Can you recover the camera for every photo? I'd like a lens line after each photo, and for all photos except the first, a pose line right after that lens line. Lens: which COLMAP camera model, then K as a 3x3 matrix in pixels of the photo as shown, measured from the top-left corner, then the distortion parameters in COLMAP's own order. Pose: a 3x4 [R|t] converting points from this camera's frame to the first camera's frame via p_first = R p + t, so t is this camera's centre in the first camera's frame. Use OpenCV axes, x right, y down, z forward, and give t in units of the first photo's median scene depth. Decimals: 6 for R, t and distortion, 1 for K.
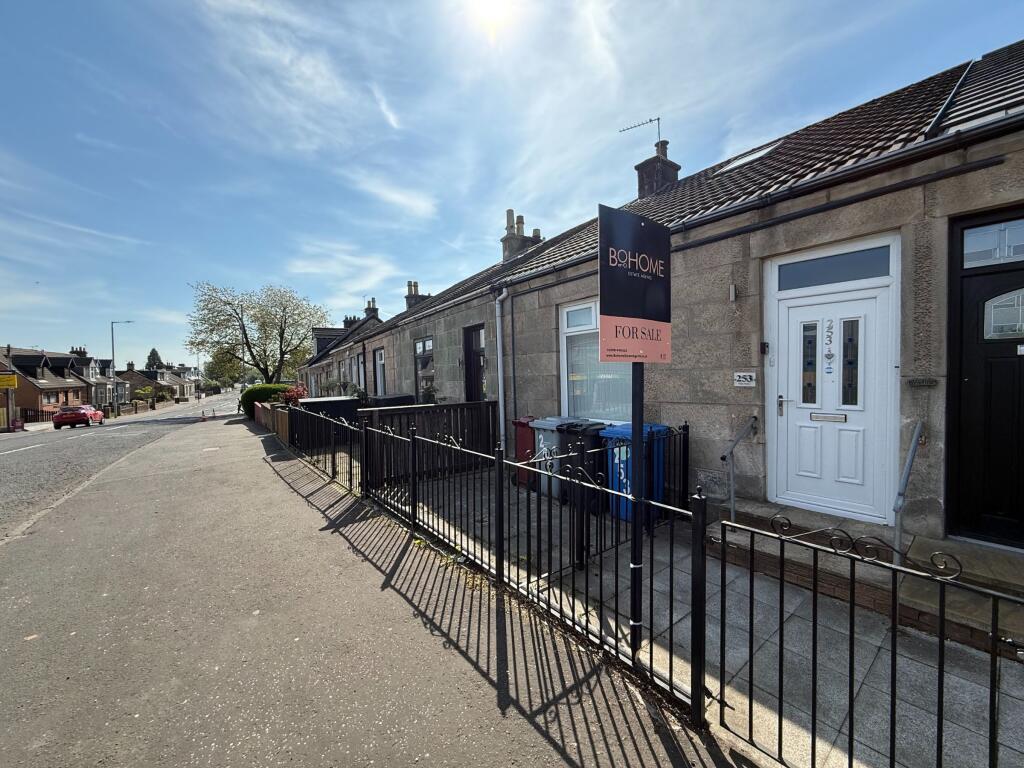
lens RADIAL K [[413.1, 0, 509.7], [0, 413.1, 385.2], [0, 0, 1]] dist [0.000156, -0.000112]
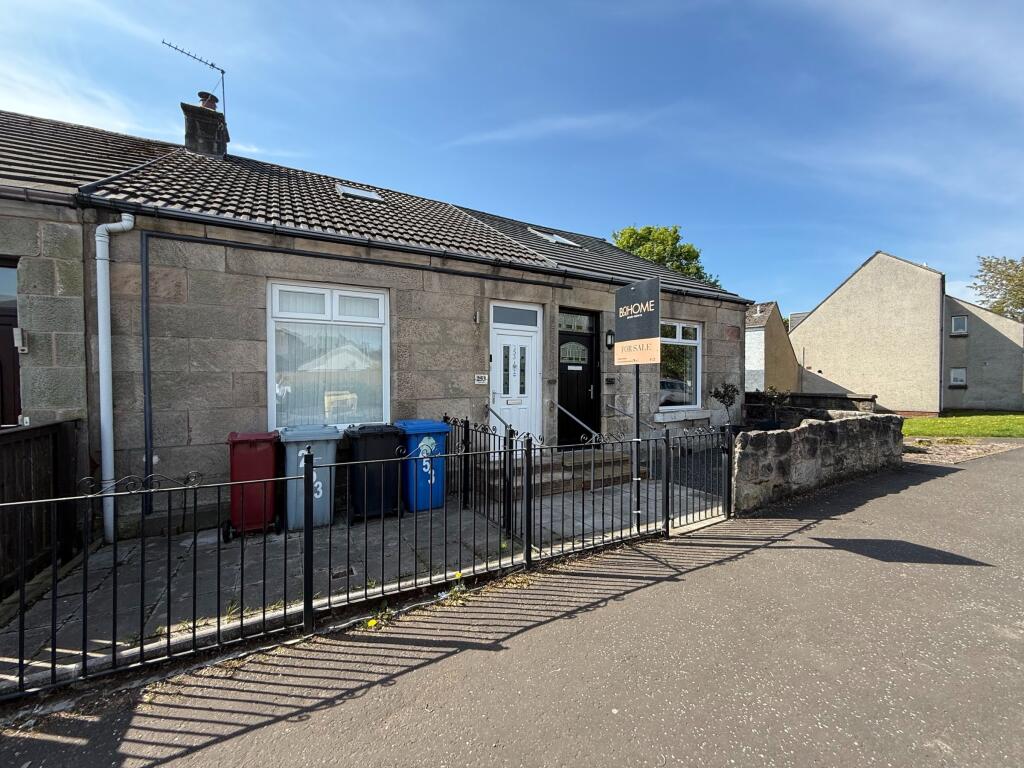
lens RADIAL K [[413.1, 0, 509.7], [0, 413.1, 385.7], [0, 0, 1]] dist [0.000156, -0.000112]
pose [[0.146467, 0.004841, 0.989204, -0.872992], [0.018838, 0.999793, -0.007682, 0.022143], [-0.989036, 0.019760, 0.146346, 0.727024]]
